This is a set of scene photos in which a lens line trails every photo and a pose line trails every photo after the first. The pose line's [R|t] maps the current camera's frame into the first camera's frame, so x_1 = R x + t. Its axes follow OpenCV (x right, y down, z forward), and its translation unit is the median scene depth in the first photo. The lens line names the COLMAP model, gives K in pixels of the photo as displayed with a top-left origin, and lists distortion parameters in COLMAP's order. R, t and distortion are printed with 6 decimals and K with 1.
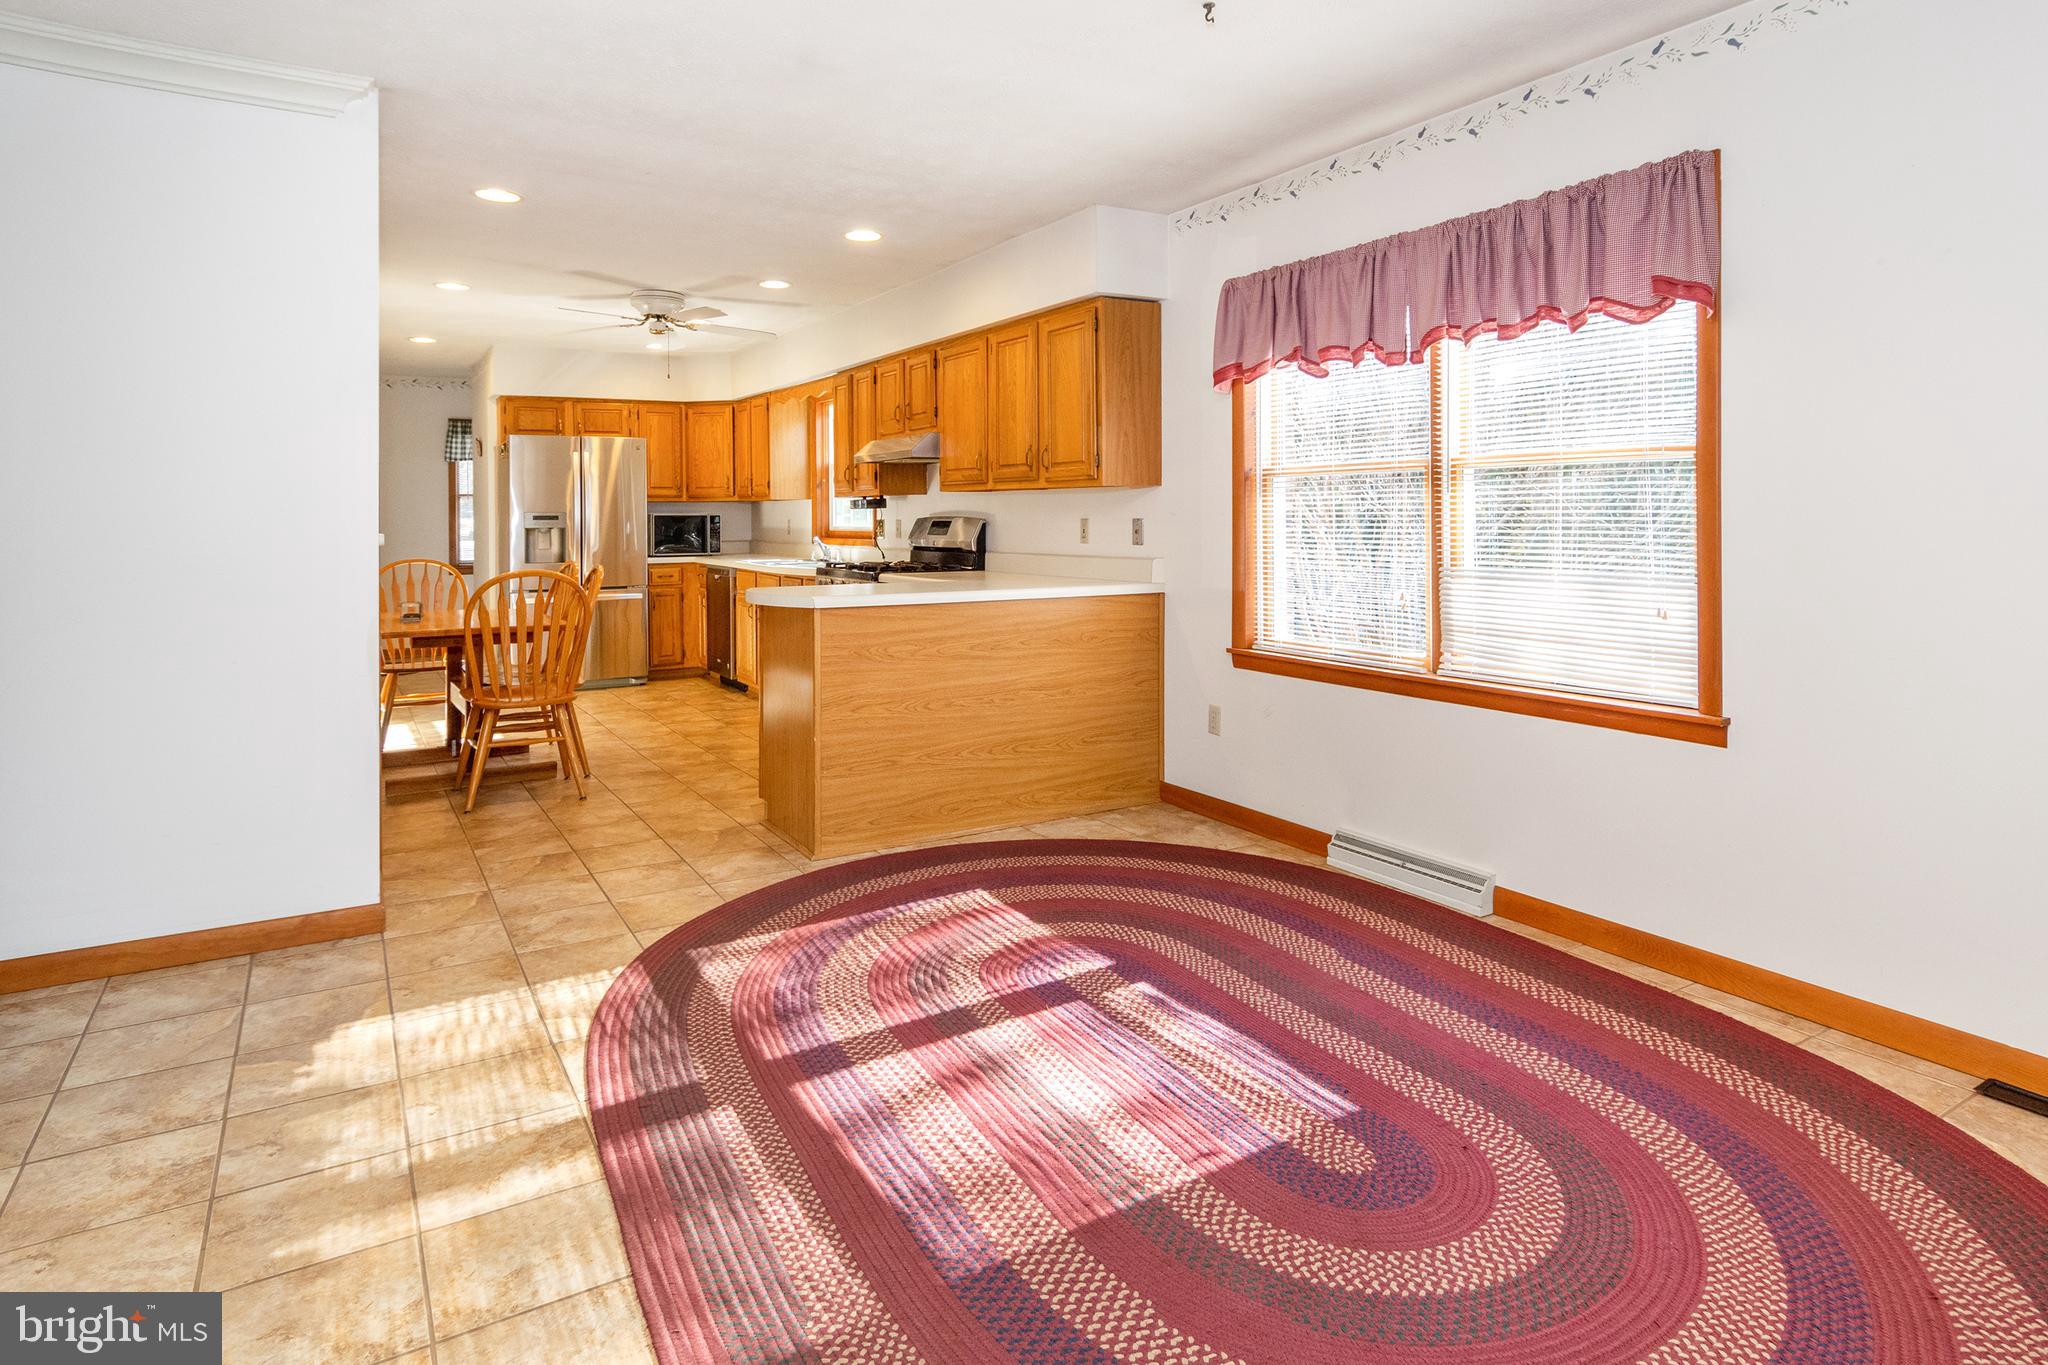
lens RADIAL K [[1148.8, 0, 1029.3], [0, 1148.8, 487.0], [0, 0, 1]] dist [0.003989, -0.001268]
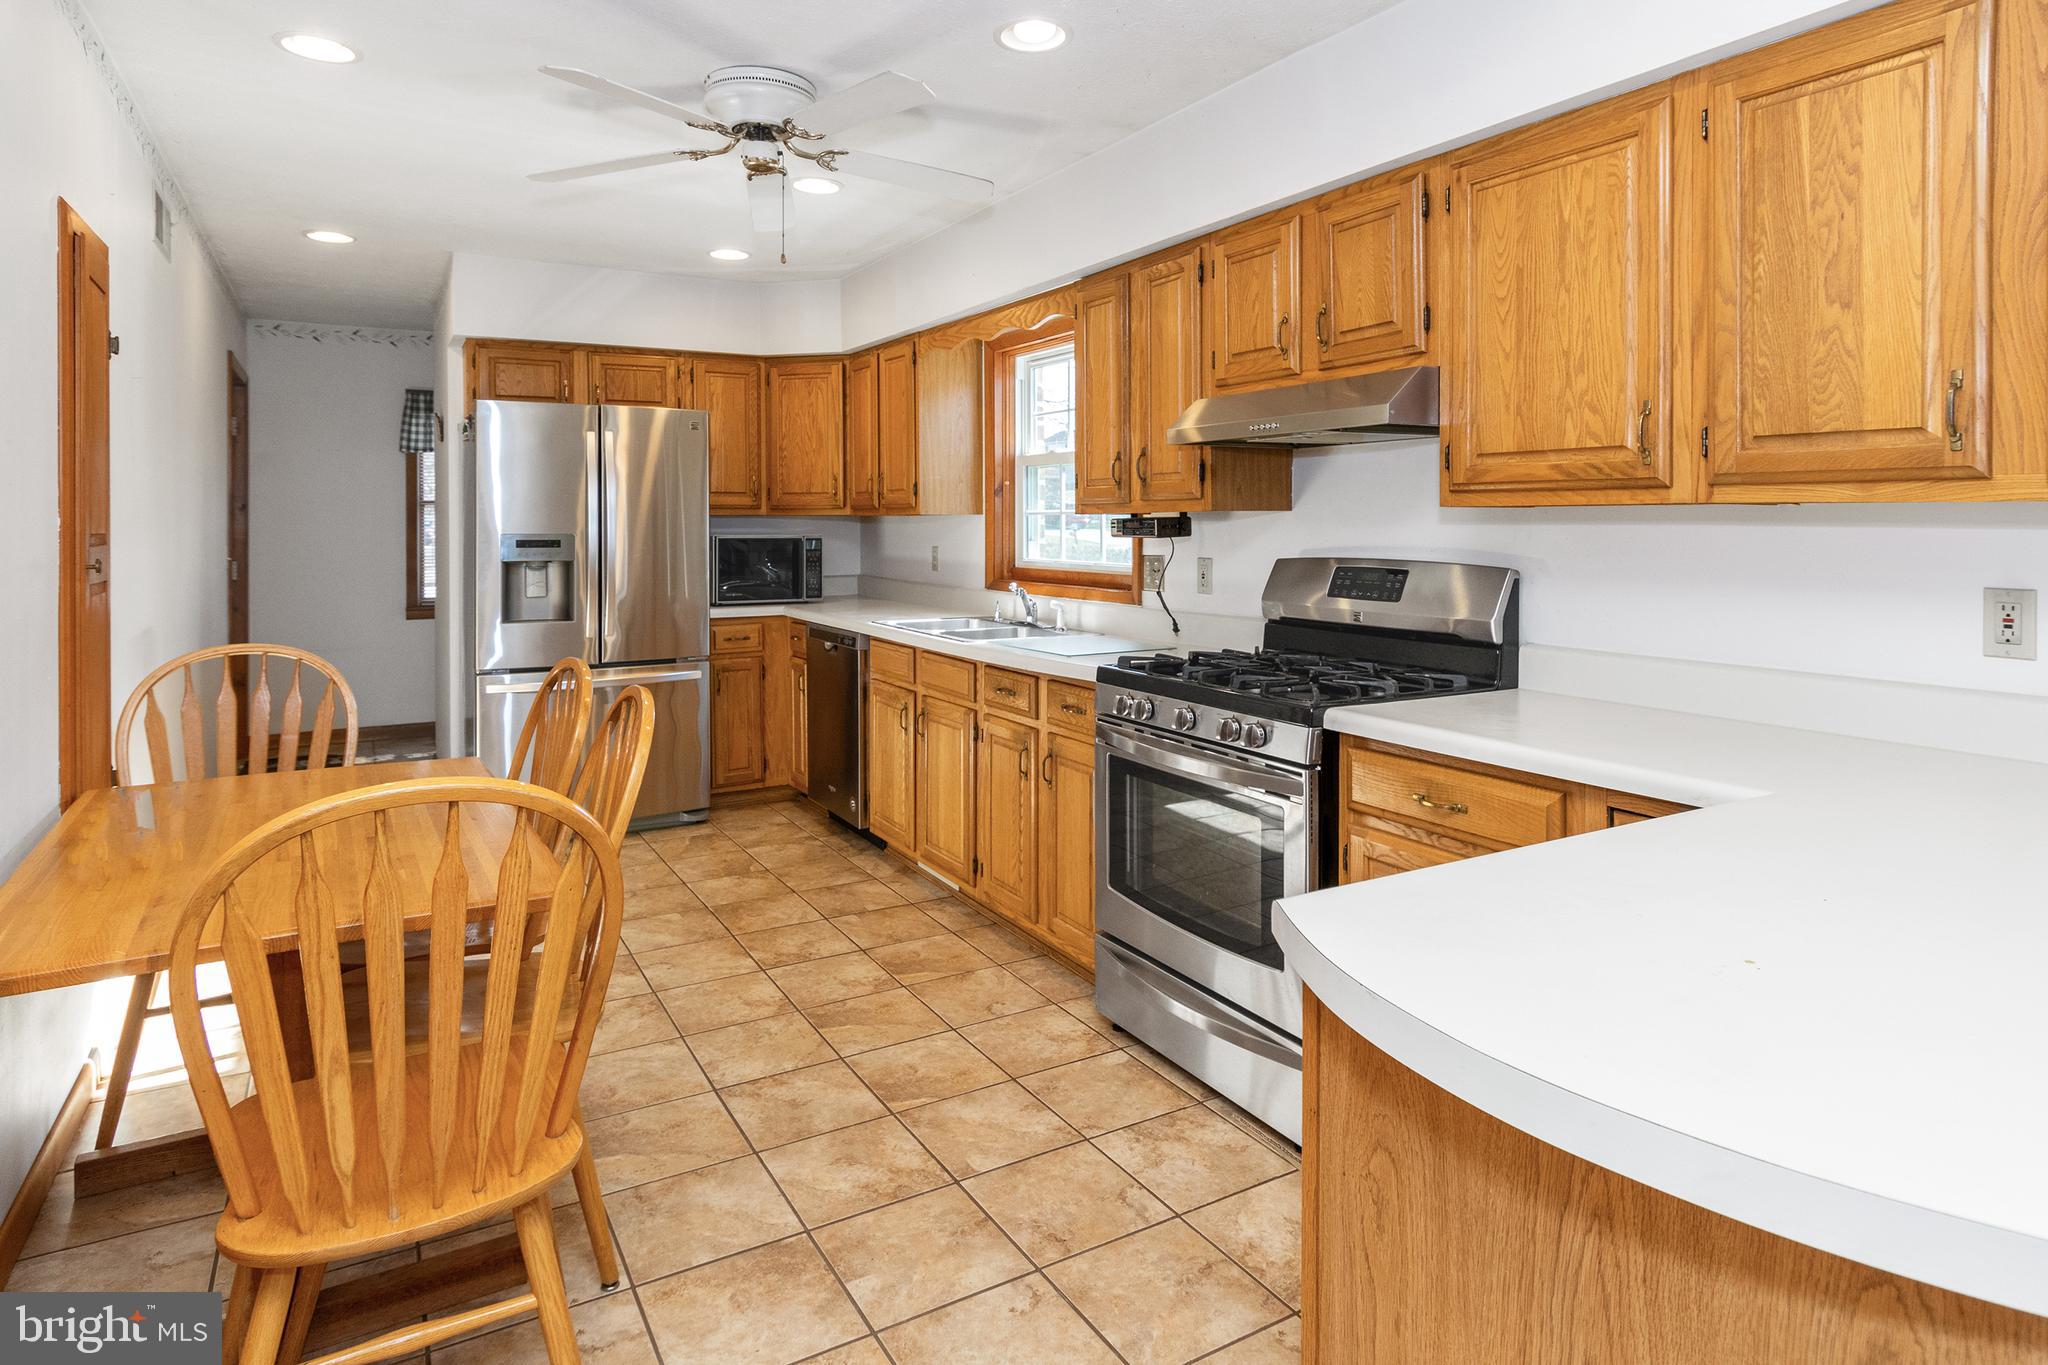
lens RADIAL K [[1125.1, 0, 1027.5], [0, 1125.1, 510.4], [0, 0, 1]] dist [0.006504, -0.000842]
pose [[0.999909, 0.007884, -0.010909, -0.225889], [-0.007741, 0.999884, 0.013081, 0.000927], [0.011011, -0.012995, 0.999855, 0.584977]]
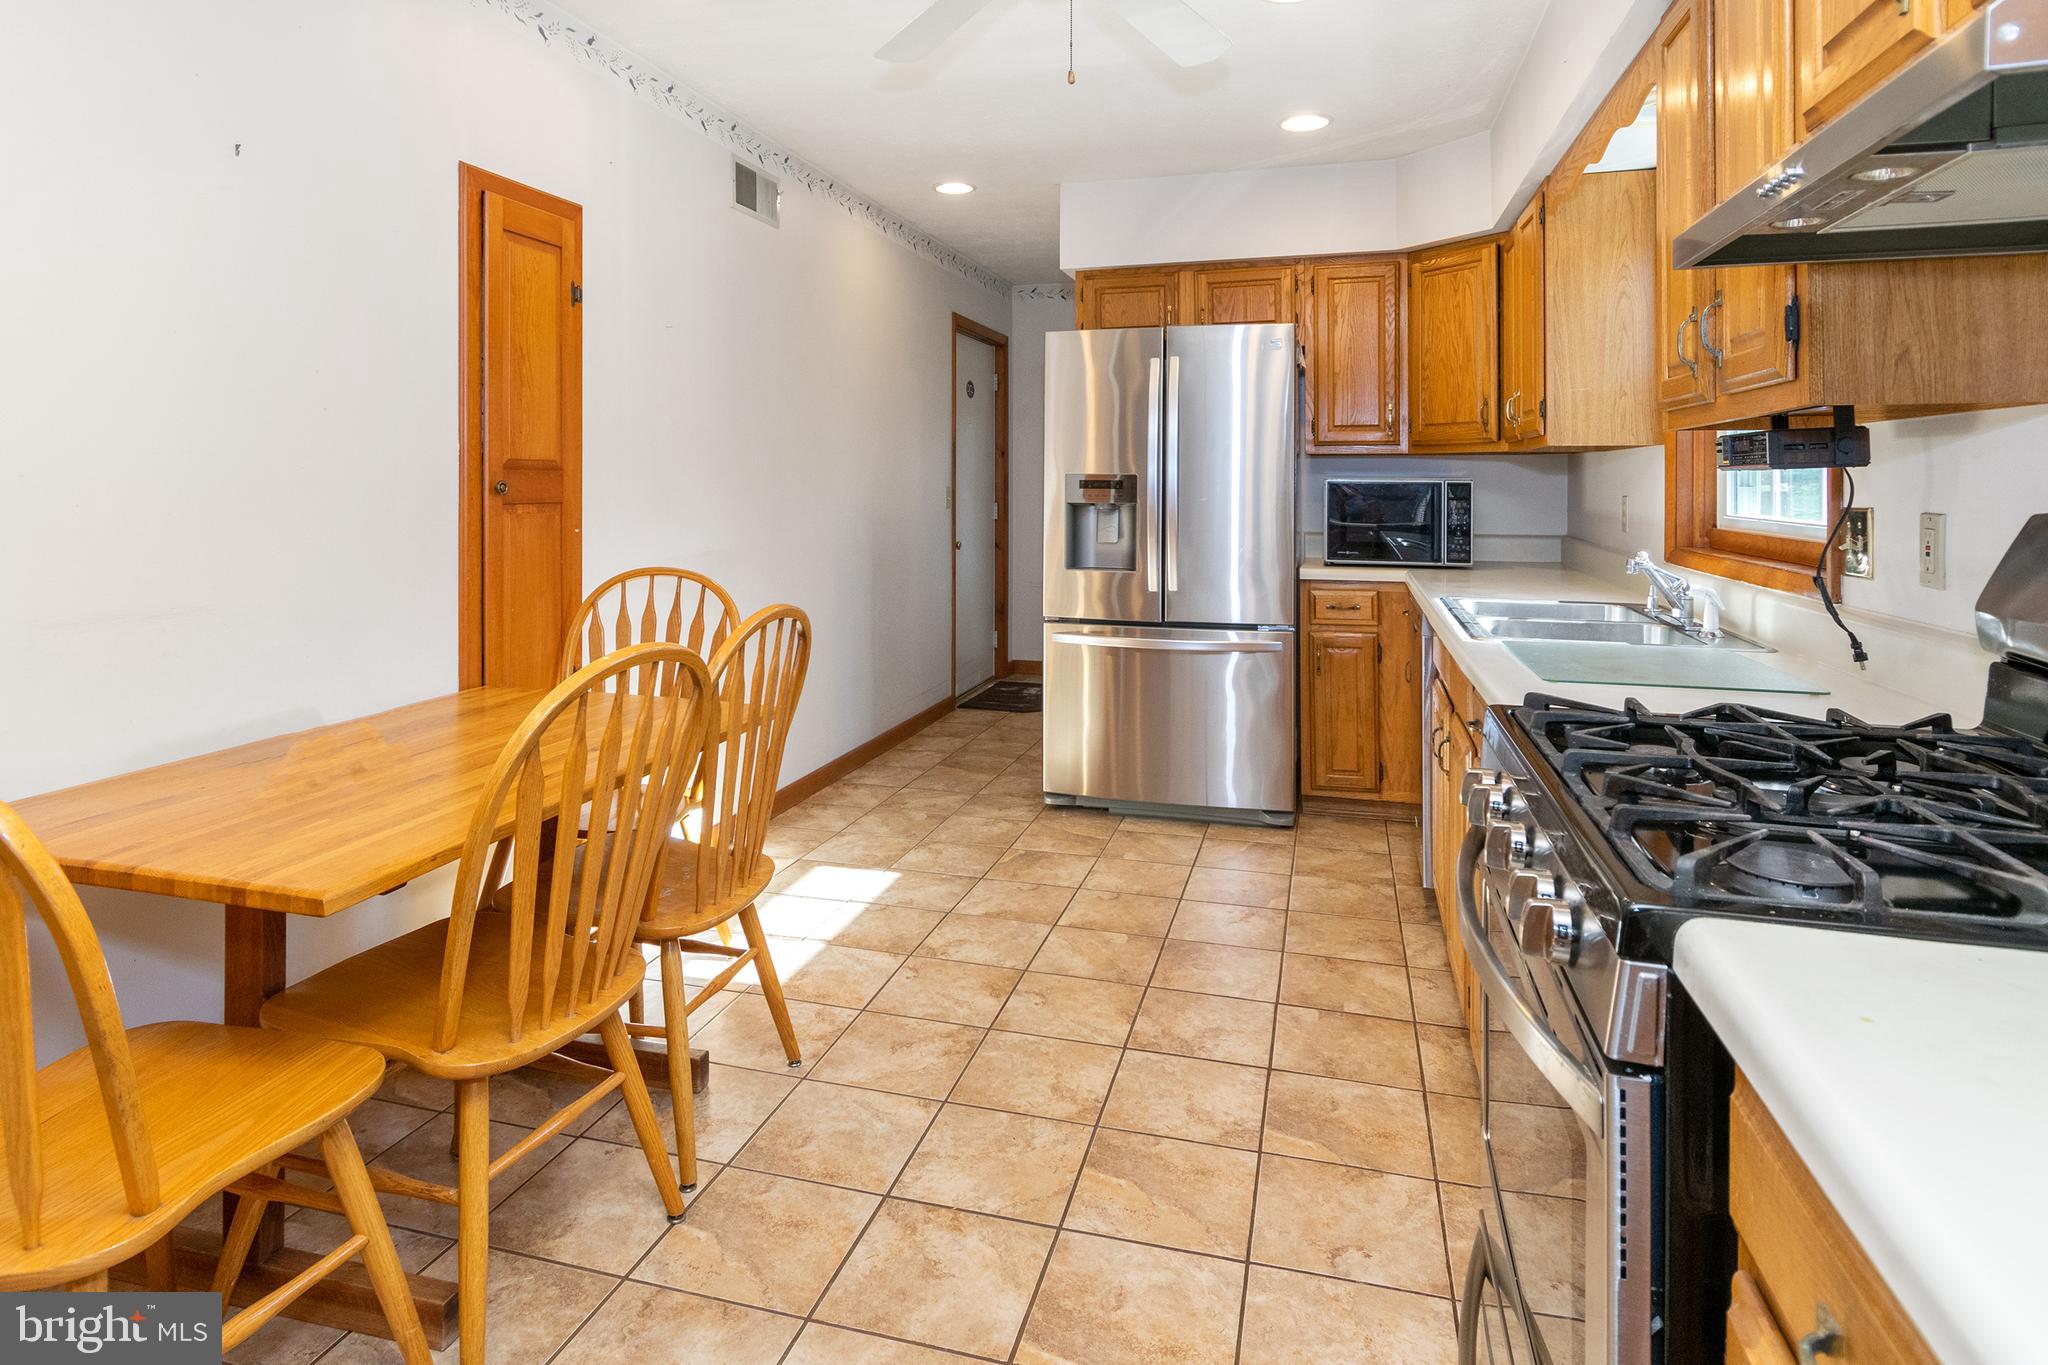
lens RADIAL K [[1148.8, 0, 1029.3], [0, 1148.8, 487.0], [0, 0, 1]] dist [0.003989, -0.001268]
pose [[0.688382, 0.014565, -0.725202, -0.081379], [0.008355, 0.999573, 0.028007, 0.017354], [0.725300, -0.025339, 0.687966, 0.824125]]
